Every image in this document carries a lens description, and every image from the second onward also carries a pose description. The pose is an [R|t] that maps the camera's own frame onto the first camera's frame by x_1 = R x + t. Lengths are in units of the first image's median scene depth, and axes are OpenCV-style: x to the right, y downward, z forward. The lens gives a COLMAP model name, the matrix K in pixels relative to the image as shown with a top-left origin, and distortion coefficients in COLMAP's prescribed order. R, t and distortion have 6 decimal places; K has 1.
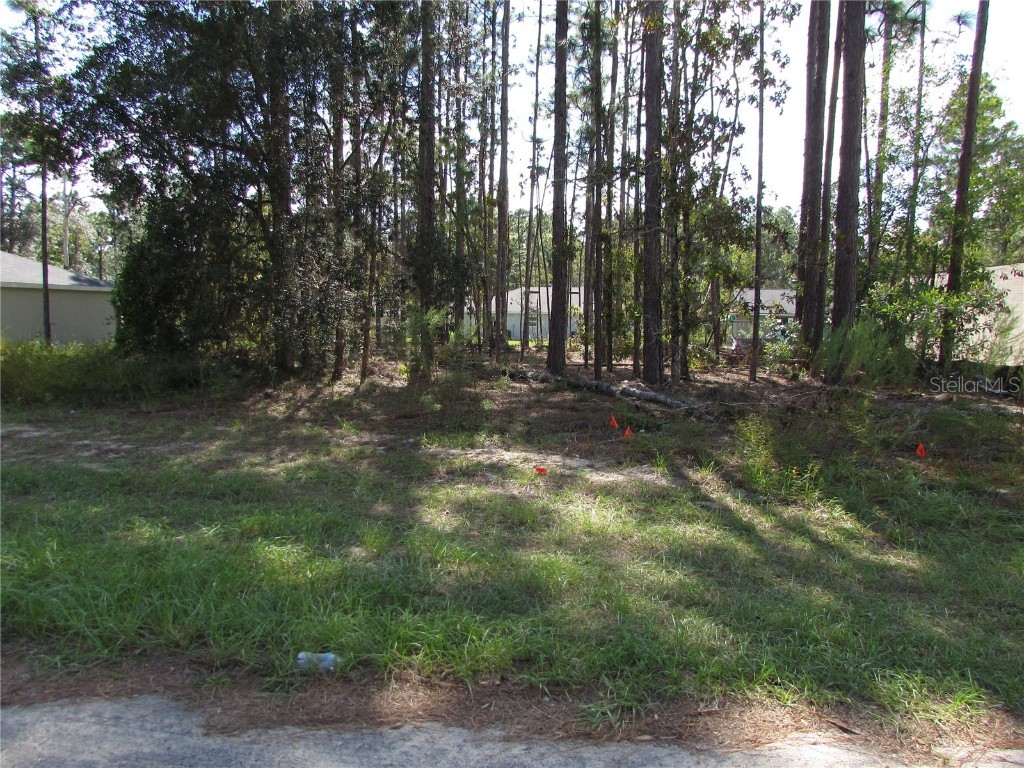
lens RADIAL K [[727.7, 0, 512.0], [0, 727.7, 384.0], [0, 0, 1]] dist [-0.031607, 0.005539]
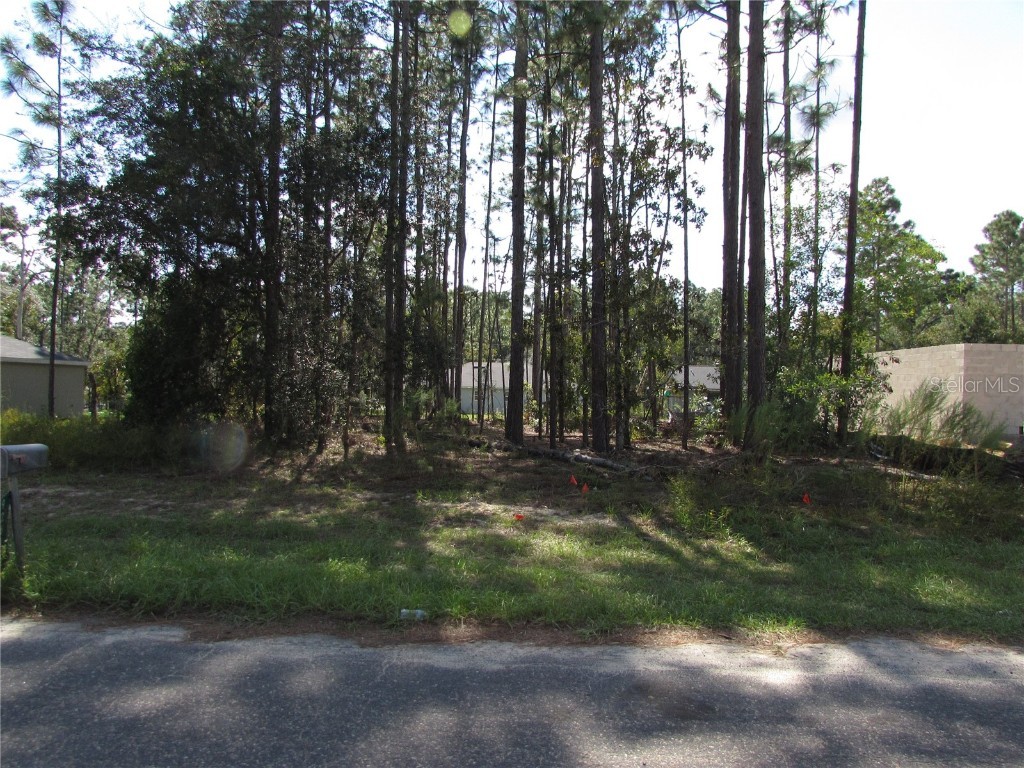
lens RADIAL K [[727.7, 0, 512.0], [0, 727.7, 384.0], [0, 0, 1]] dist [-0.031607, 0.005539]
pose [[0.996730, 0.005925, 0.080591, -0.047807], [0.002196, 0.994954, -0.100308, 0.008805], [-0.080778, 0.100156, 0.991687, -0.178071]]
